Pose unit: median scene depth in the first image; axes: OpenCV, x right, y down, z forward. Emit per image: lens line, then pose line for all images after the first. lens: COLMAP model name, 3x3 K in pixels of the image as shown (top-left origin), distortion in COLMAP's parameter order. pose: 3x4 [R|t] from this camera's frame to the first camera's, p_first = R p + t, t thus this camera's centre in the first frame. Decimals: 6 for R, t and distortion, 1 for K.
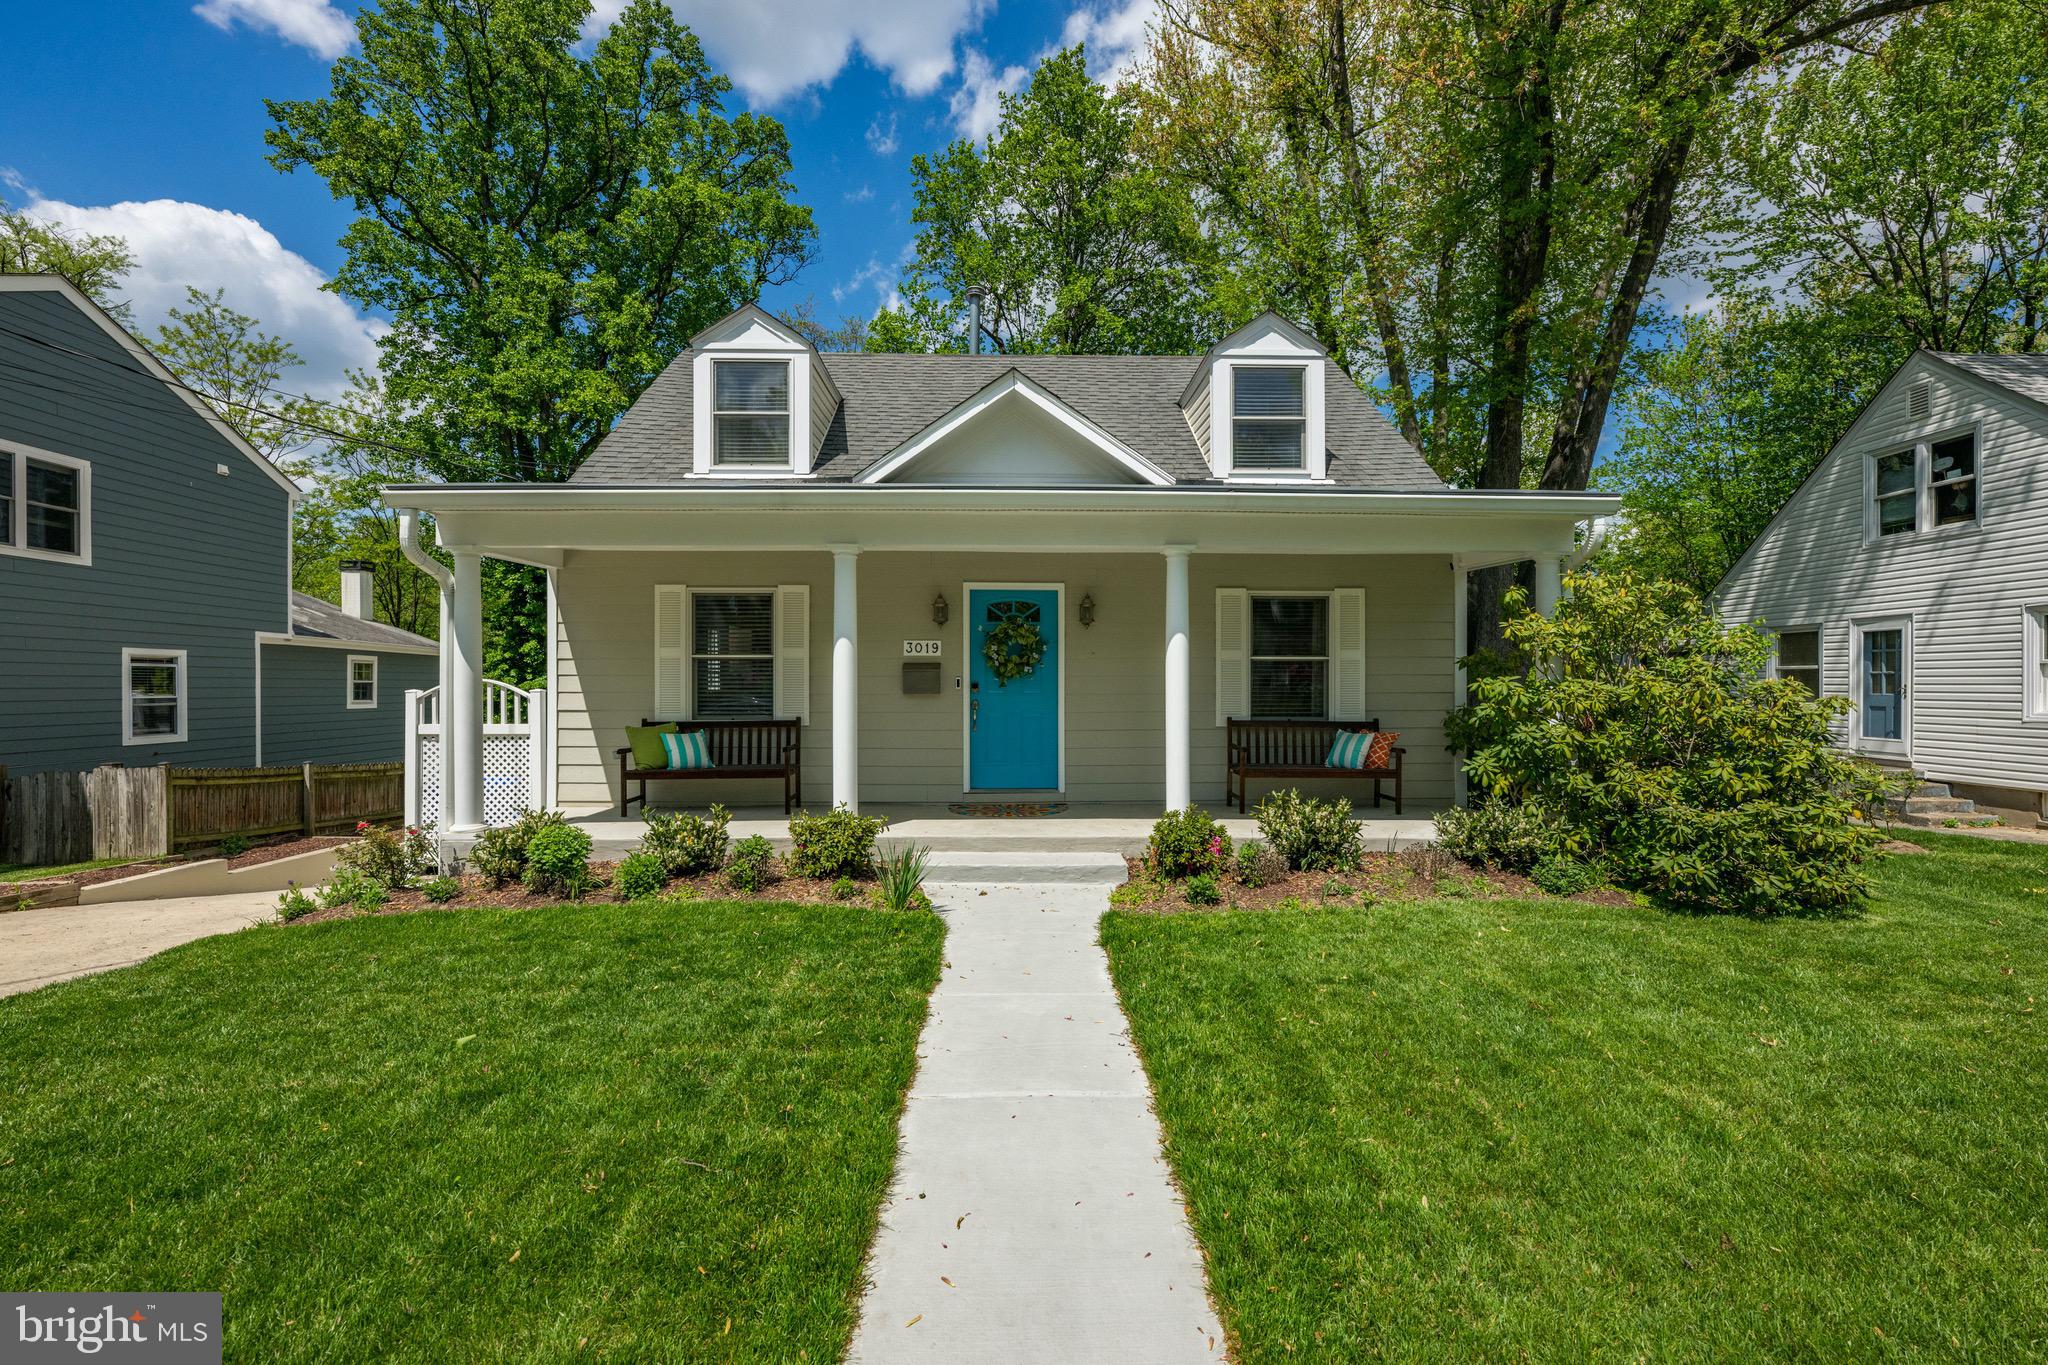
lens RADIAL K [[830.9, 0, 1027.2], [0, 830.9, 683.5], [0, 0, 1]] dist [-0.009784, -0.000015]
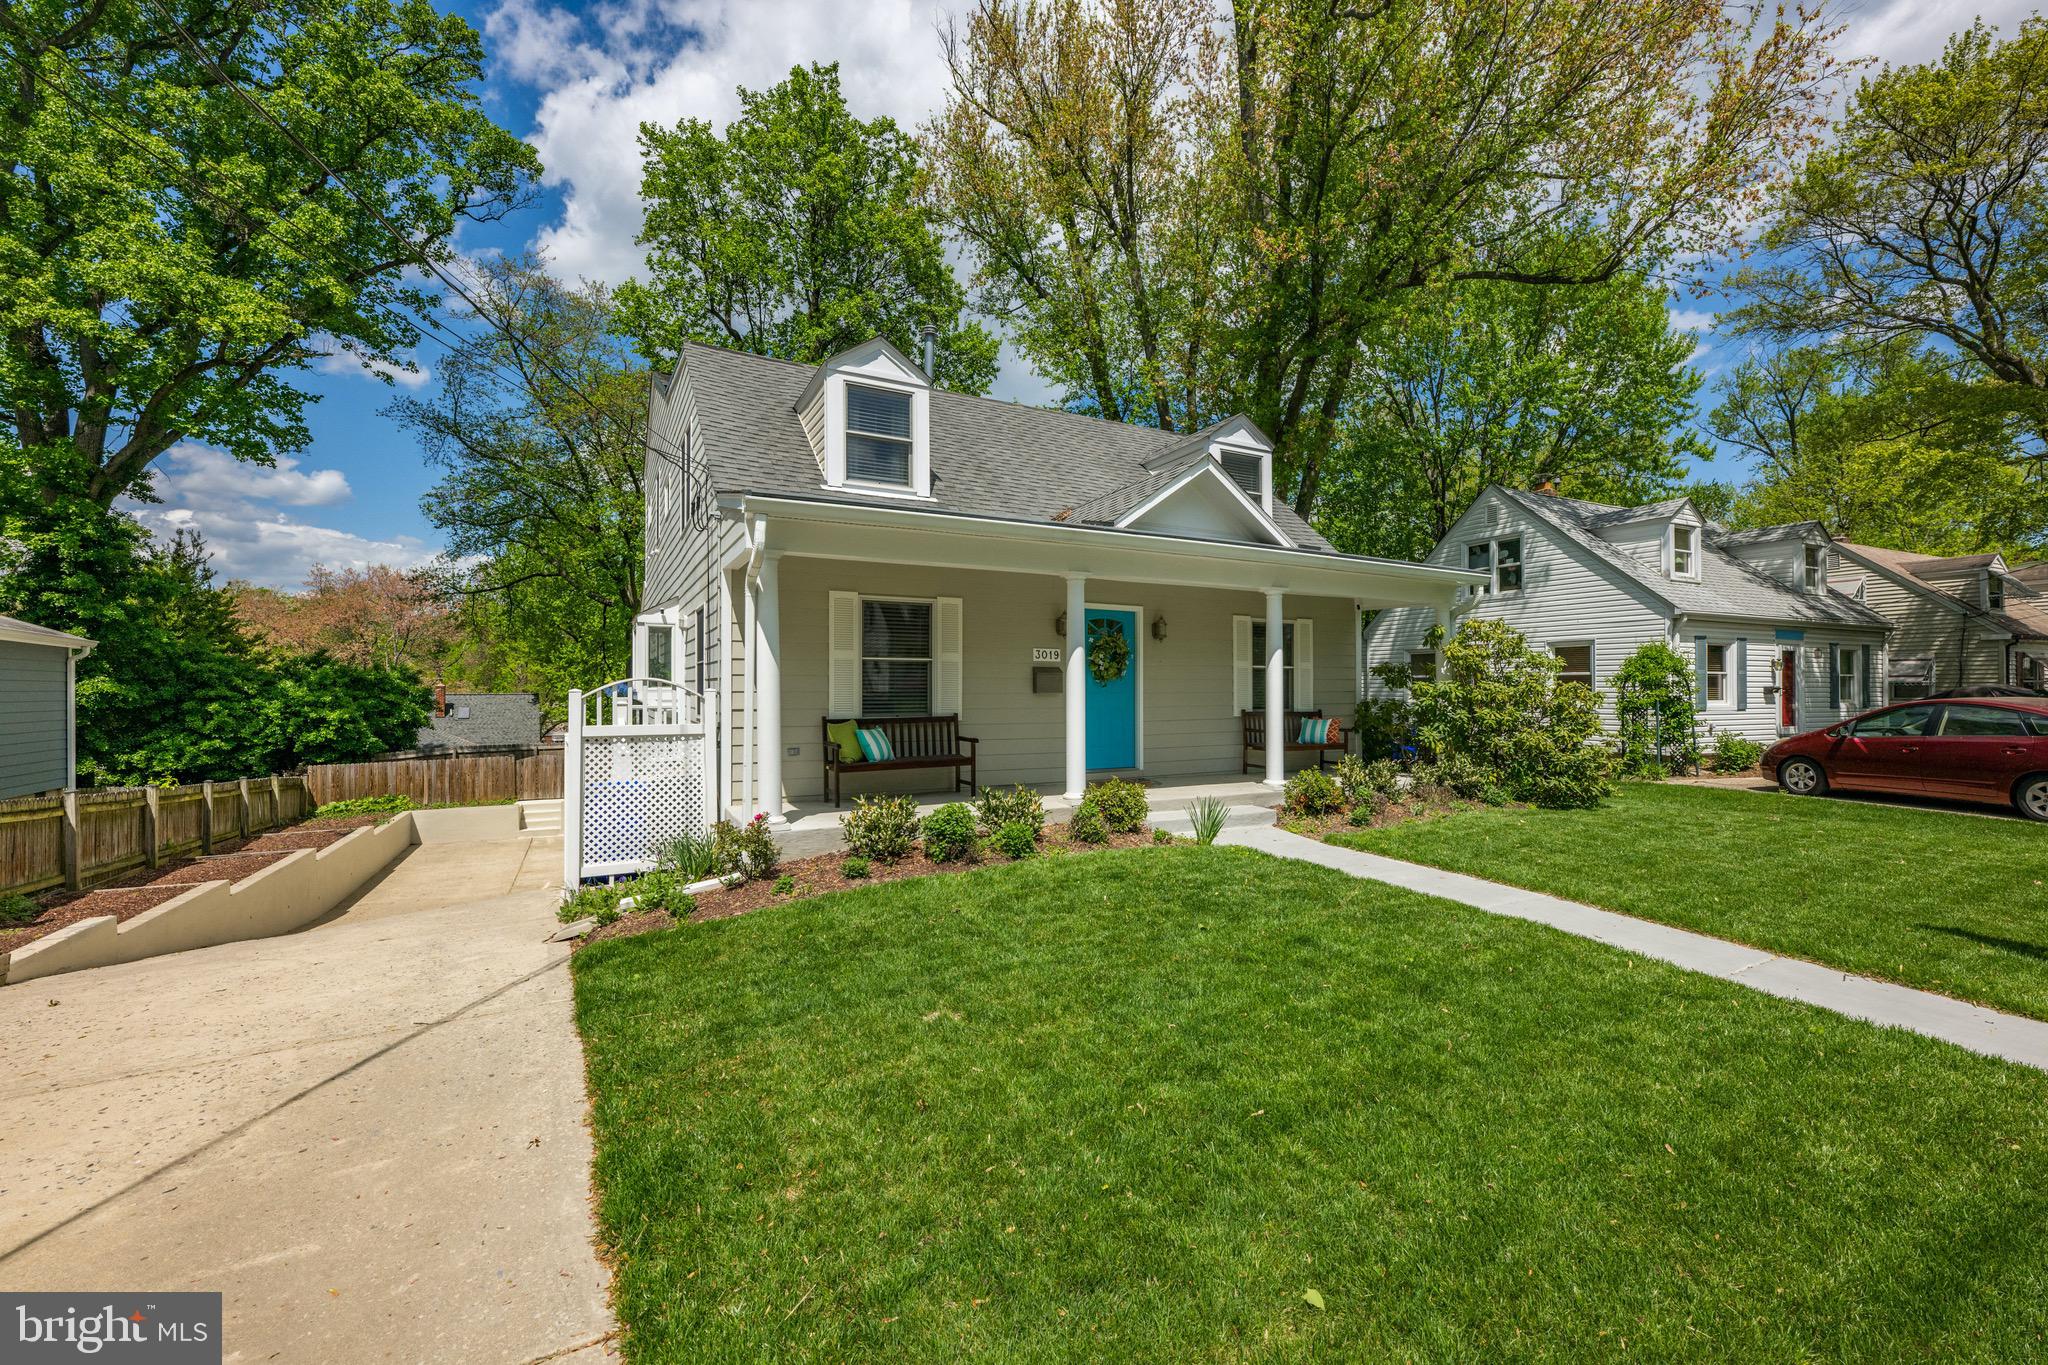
lens RADIAL K [[792.2, 0, 1021.5], [0, 792.2, 680.8], [0, 0, 1]] dist [0.007088, 0.000575]
pose [[0.893107, 0.002838, 0.449836, -0.626824], [-0.001961, 0.999995, -0.002415, -0.001611], [-0.449841, 0.001275, 0.893108, -0.016227]]
